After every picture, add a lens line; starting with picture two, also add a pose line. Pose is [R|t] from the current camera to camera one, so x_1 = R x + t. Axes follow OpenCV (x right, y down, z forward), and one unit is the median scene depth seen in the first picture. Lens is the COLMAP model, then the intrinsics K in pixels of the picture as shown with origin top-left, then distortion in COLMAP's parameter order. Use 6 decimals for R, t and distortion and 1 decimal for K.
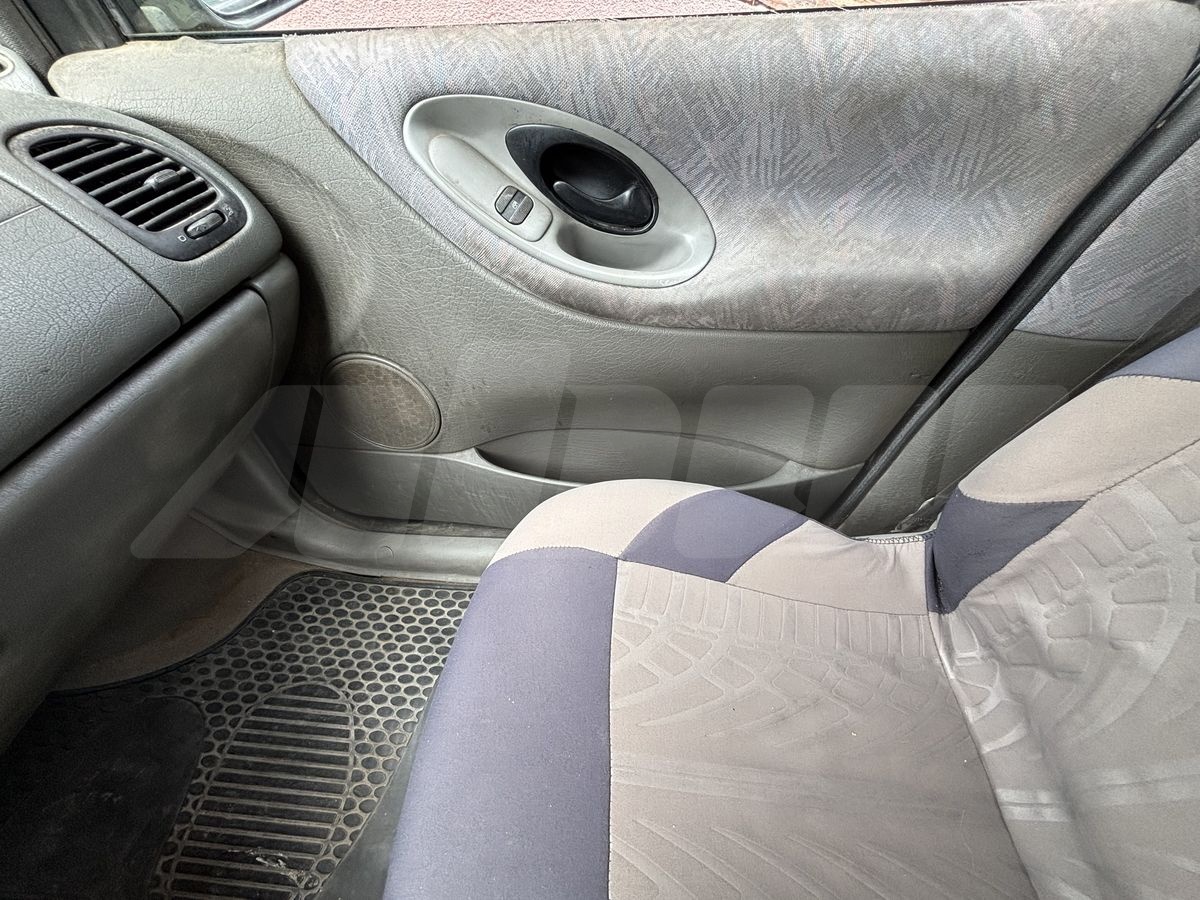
lens RADIAL K [[483.2, 0, 600.0], [0, 483.2, 450.0], [0, 0, 1]] dist [-0.000363, -0.000161]
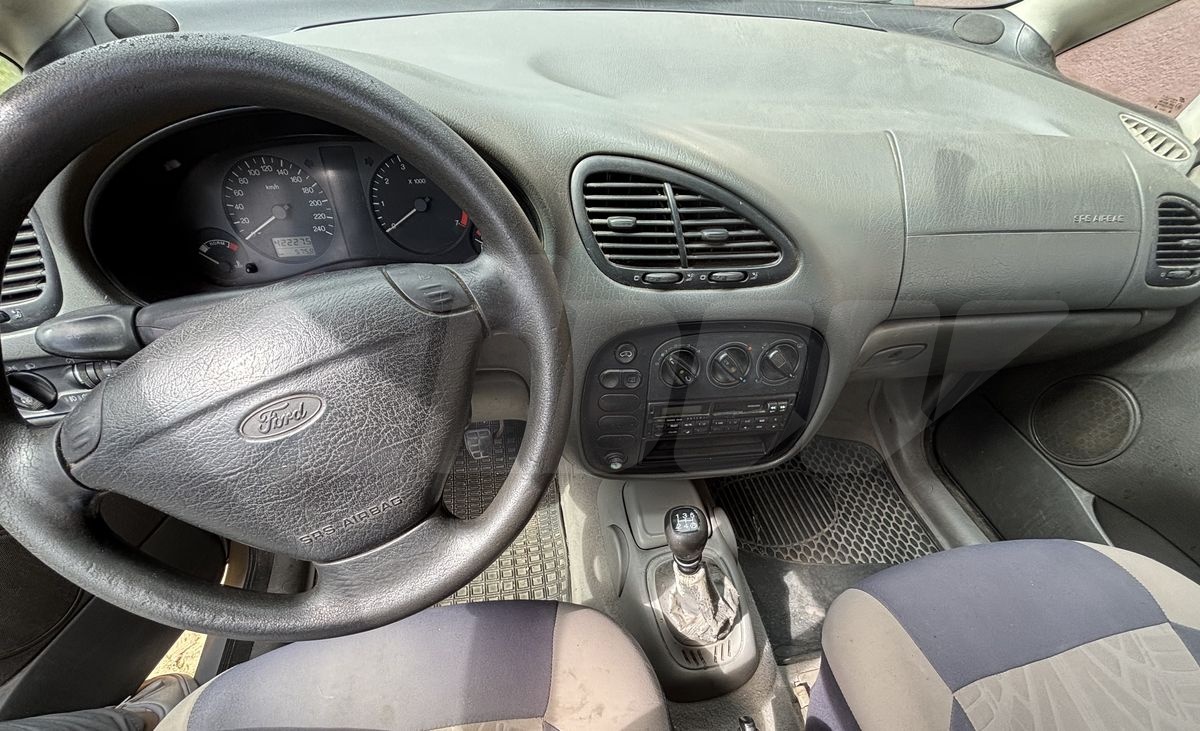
lens RADIAL K [[490.5, 0, 601.5], [0, 490.5, 451.5], [0, 0, 1]] dist [0.000758, 0.000184]
pose [[0.296740, 0.754248, -0.585710, 0.012577], [-0.756663, 0.559879, 0.337634, 0.639116], [0.582586, 0.342996, 0.736850, -0.936284]]
